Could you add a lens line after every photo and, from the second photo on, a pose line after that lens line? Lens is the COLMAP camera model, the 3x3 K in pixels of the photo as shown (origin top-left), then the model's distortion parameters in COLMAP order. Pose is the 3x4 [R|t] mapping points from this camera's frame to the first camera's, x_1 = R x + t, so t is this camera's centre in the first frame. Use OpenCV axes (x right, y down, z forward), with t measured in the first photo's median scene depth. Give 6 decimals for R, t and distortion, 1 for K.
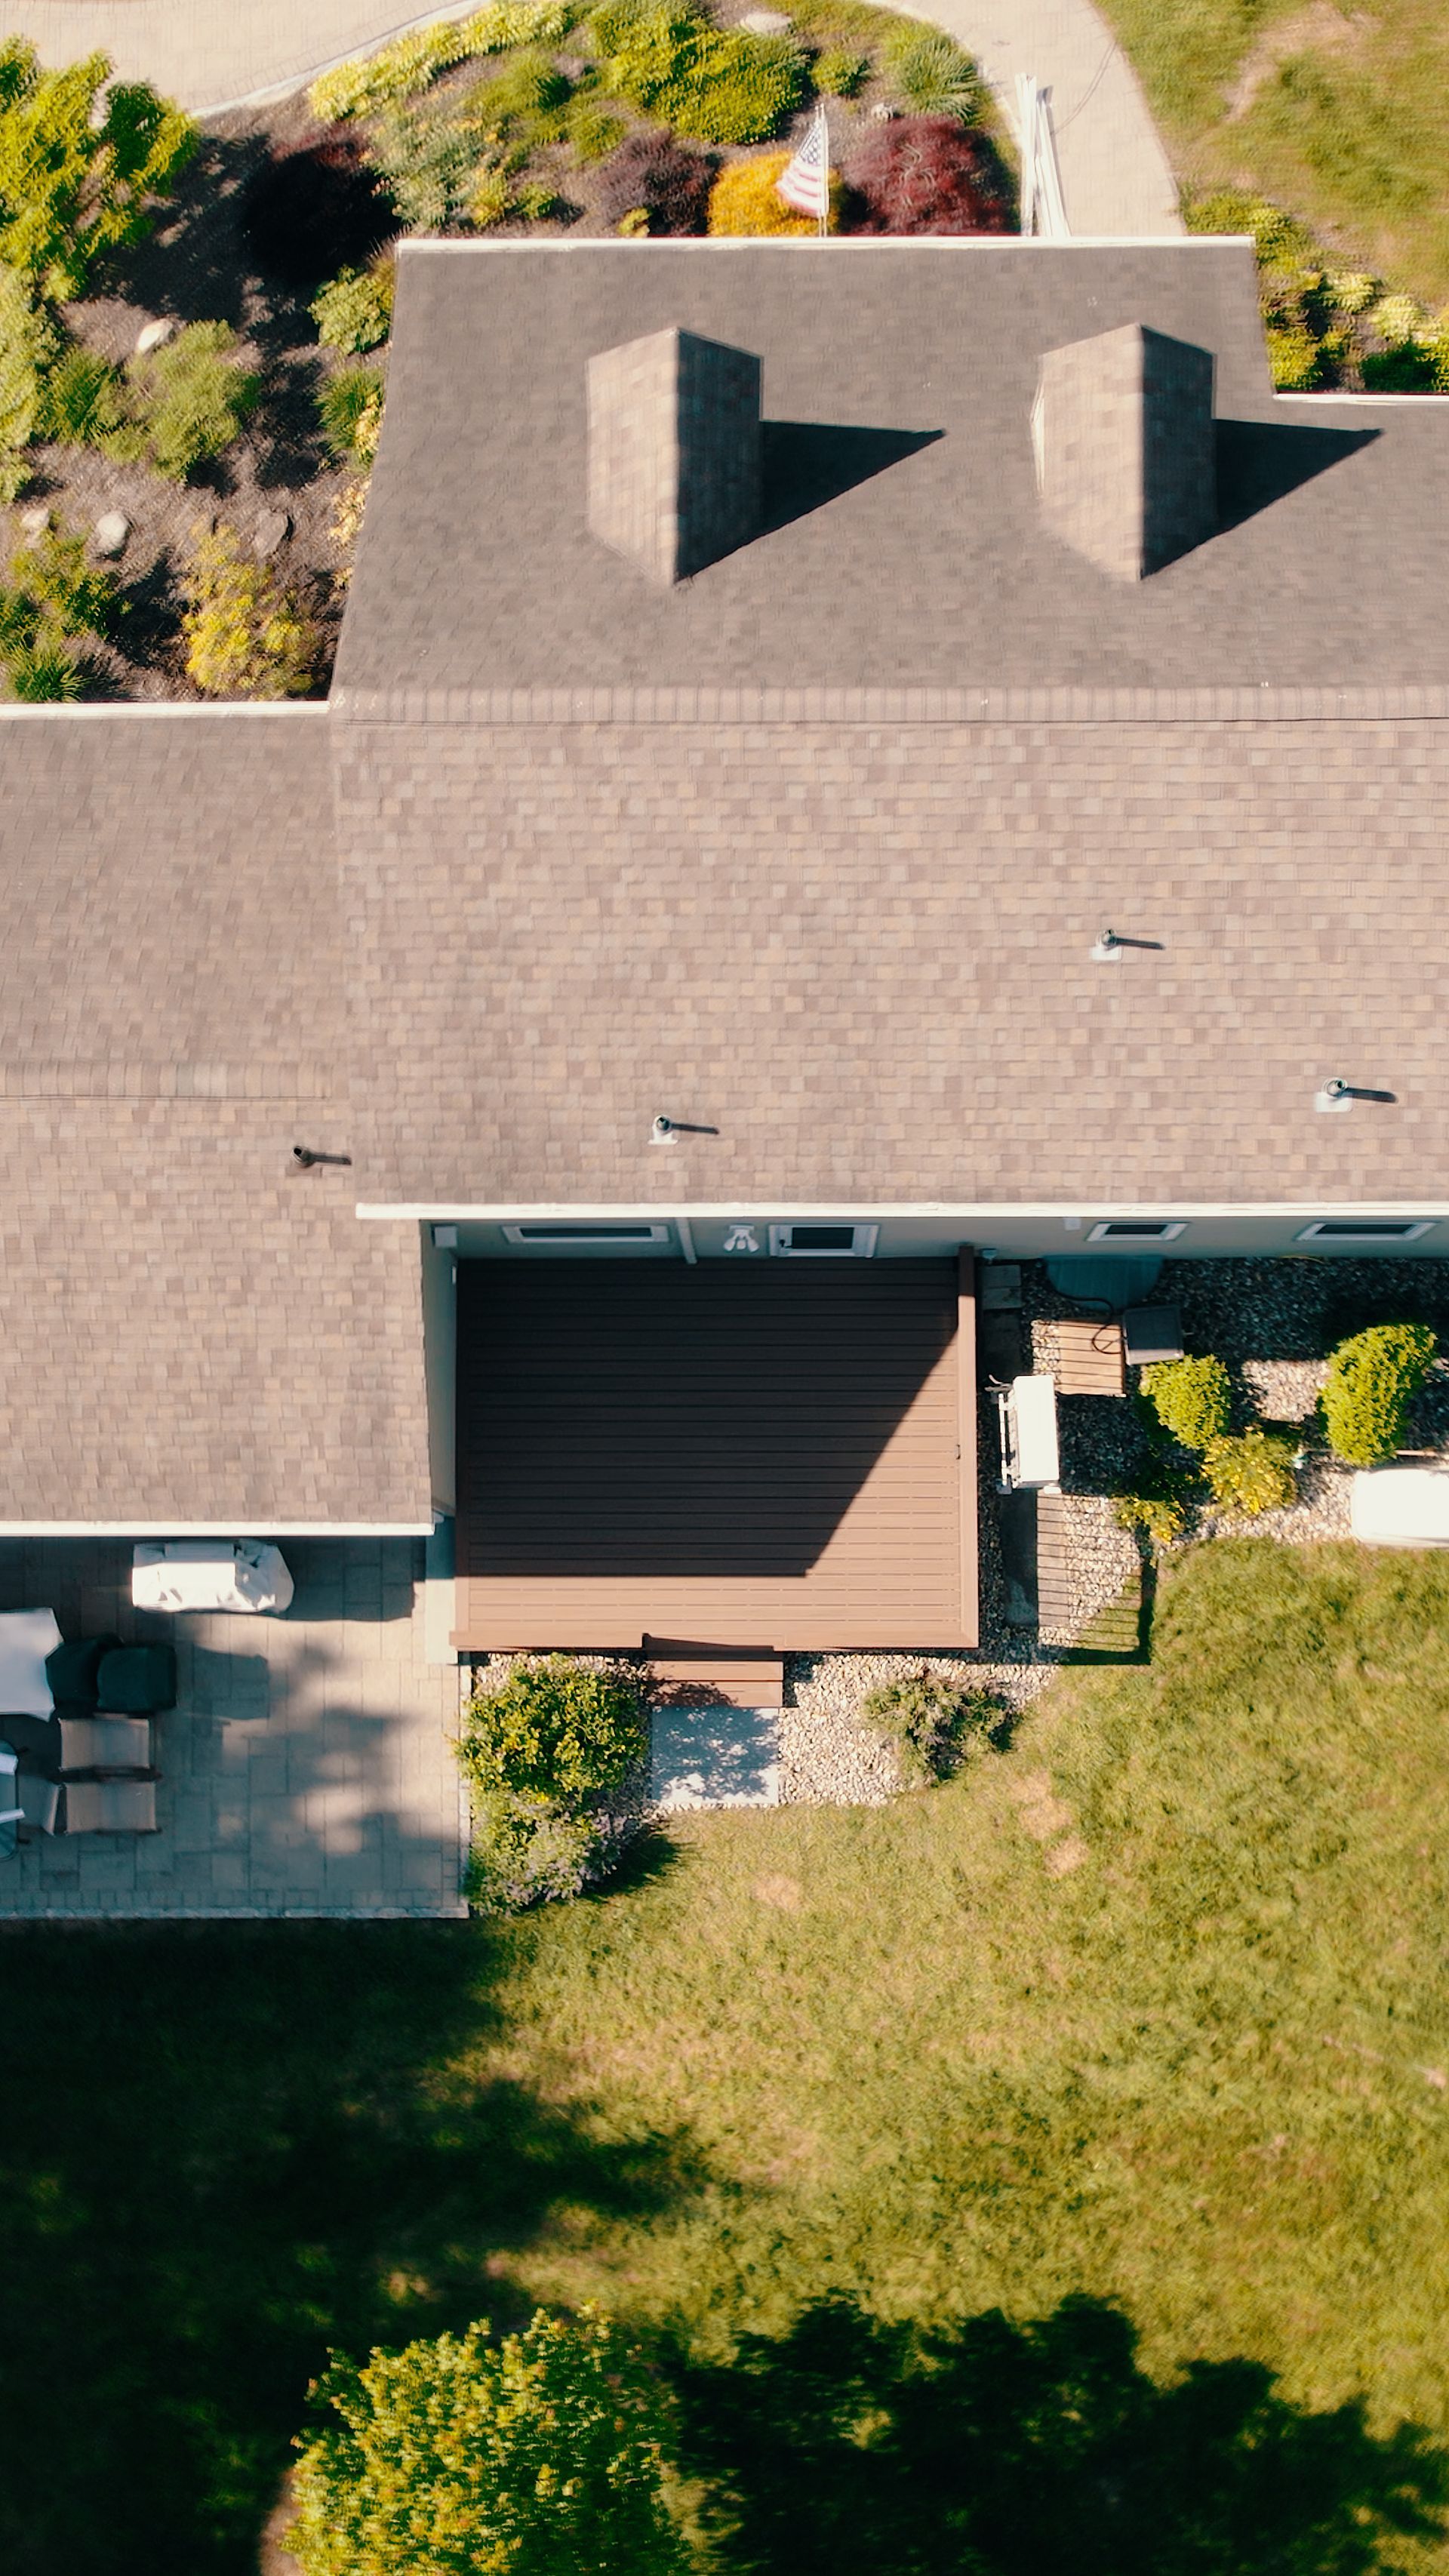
lens RADIAL K [[3306.3, 0, 733.6], [0, 3306.3, 1283.2], [0, 0, 1]] dist [-0.037601, 0.000000]
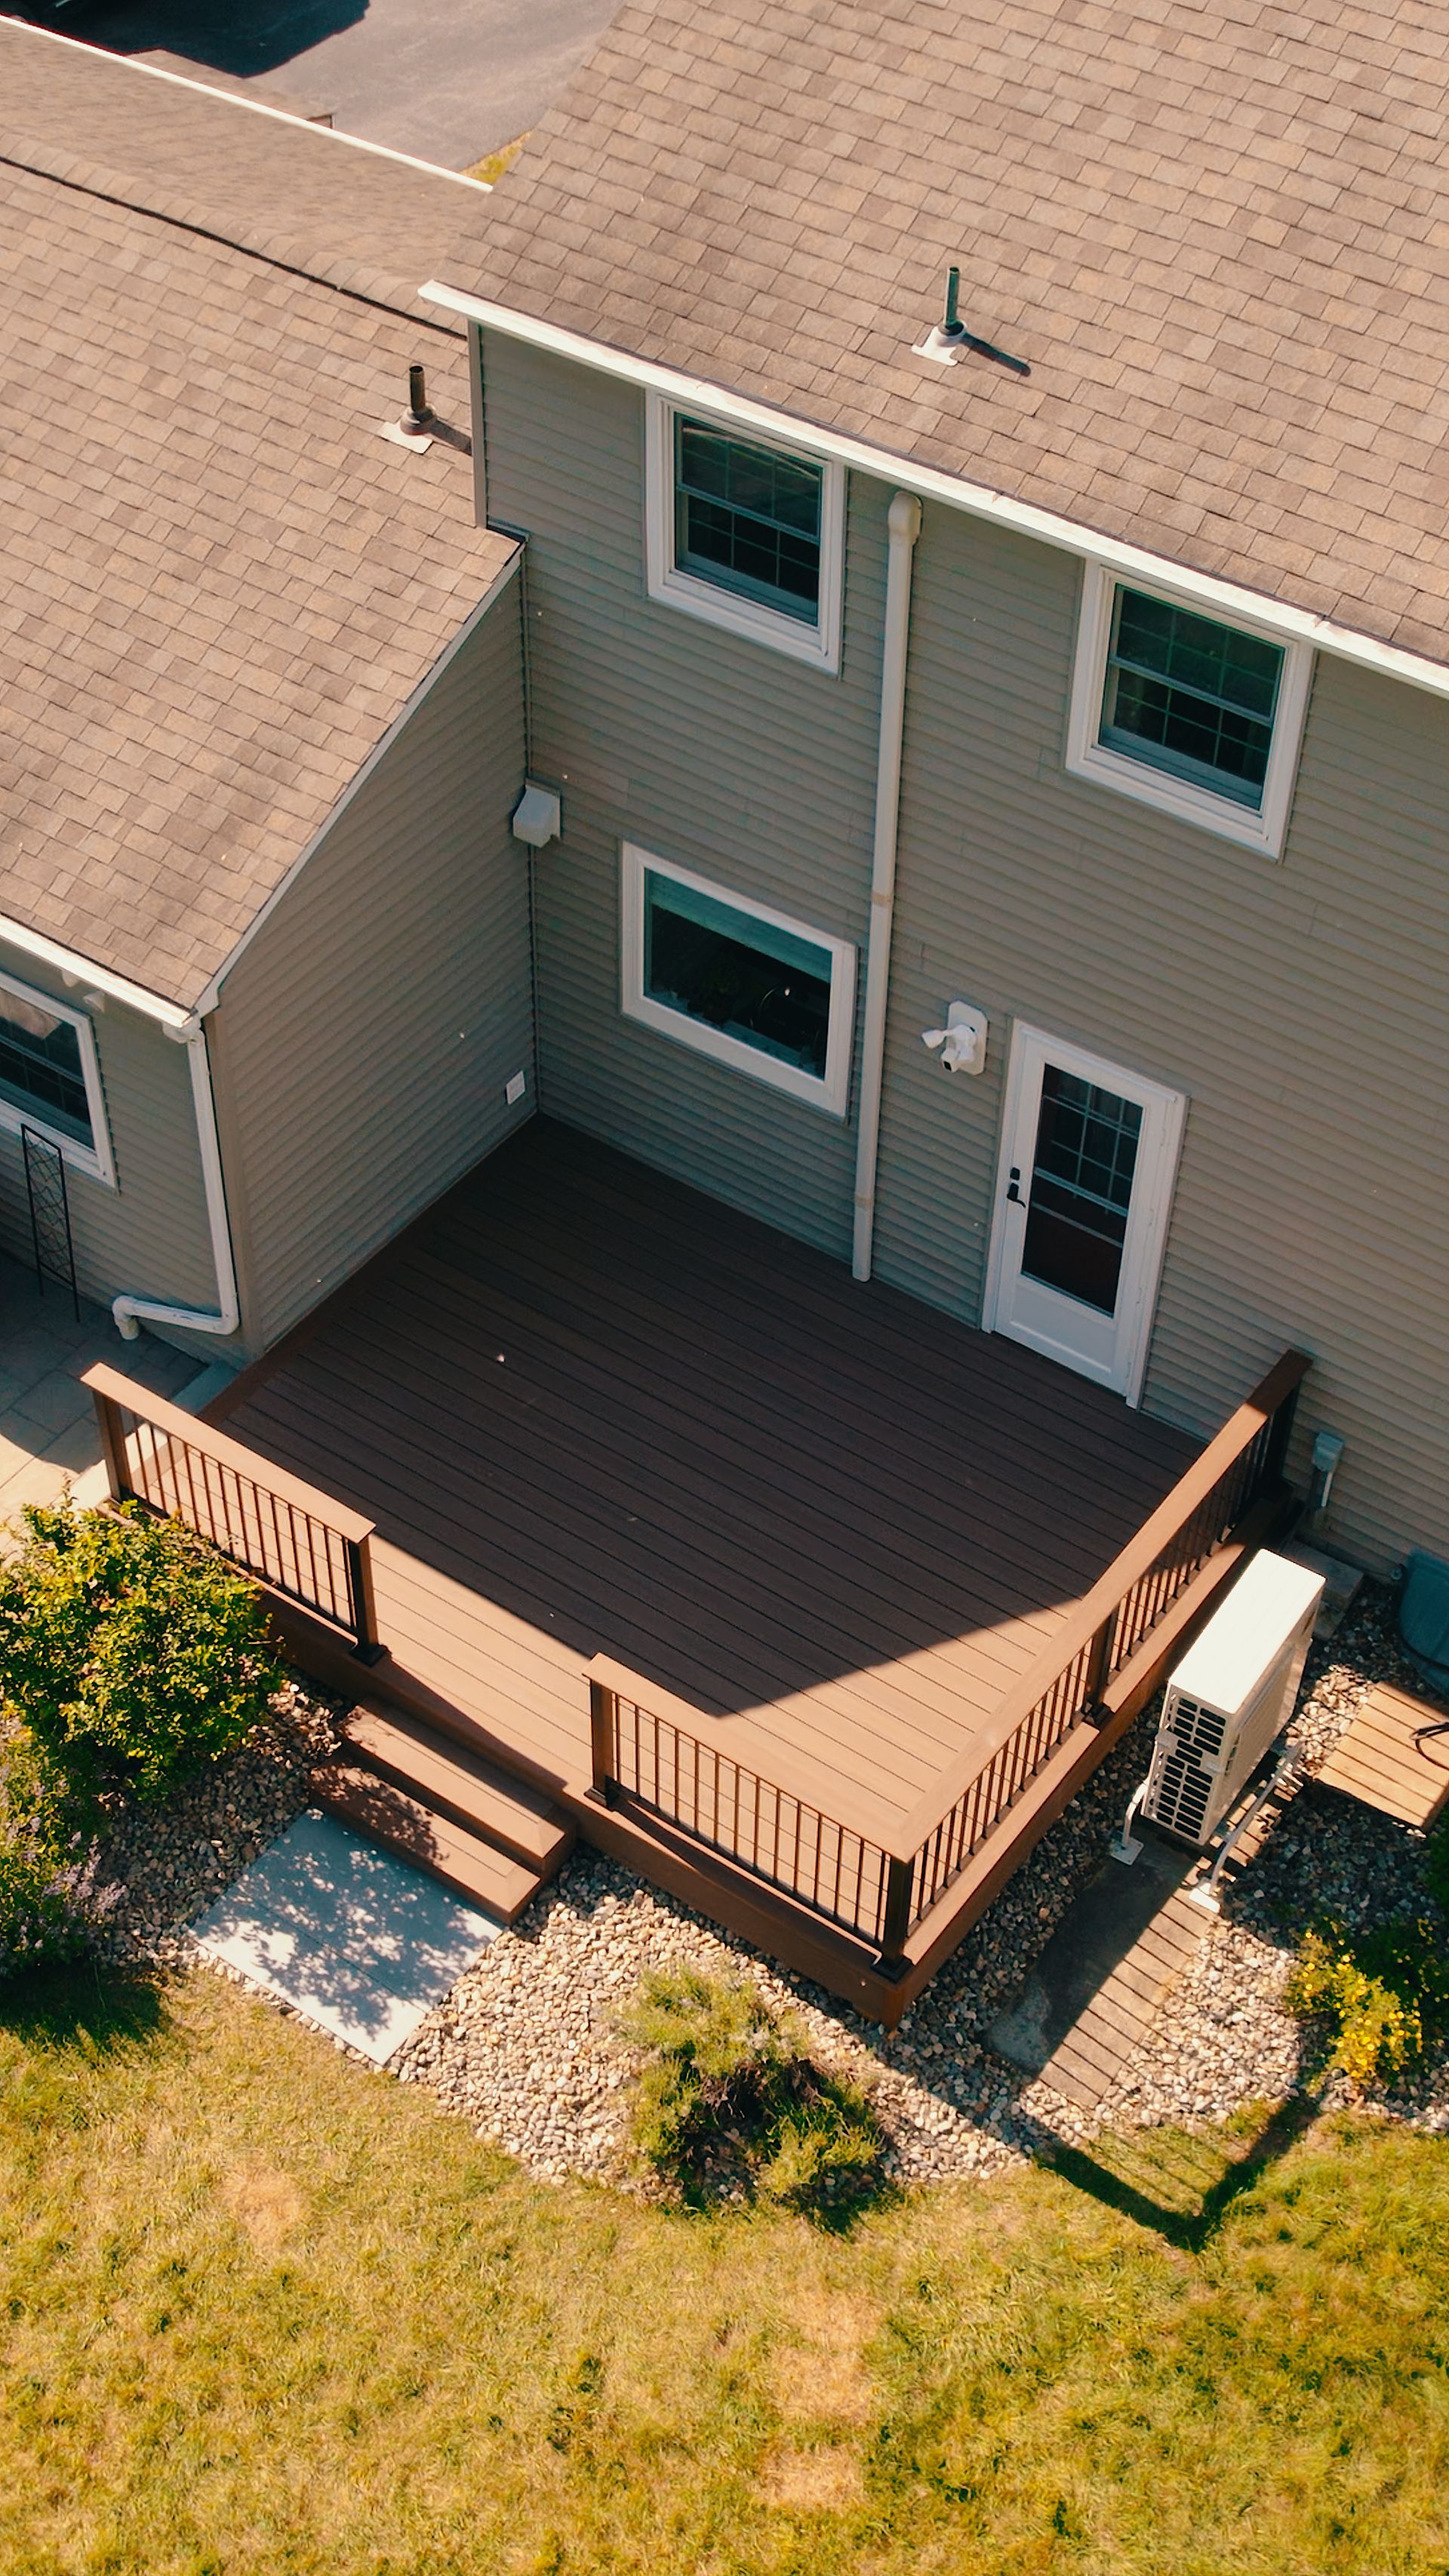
lens RADIAL K [[3306.3, 0, 709.2], [0, 3306.3, 1287.6], [0, 0, 1]] dist [-0.037601, 0.000000]
pose [[0.813396, 0.434000, -0.387338, 0.190156], [-0.579999, 0.656094, -0.482847, 0.288200], [0.044574, 0.617402, 0.785384, 0.552937]]
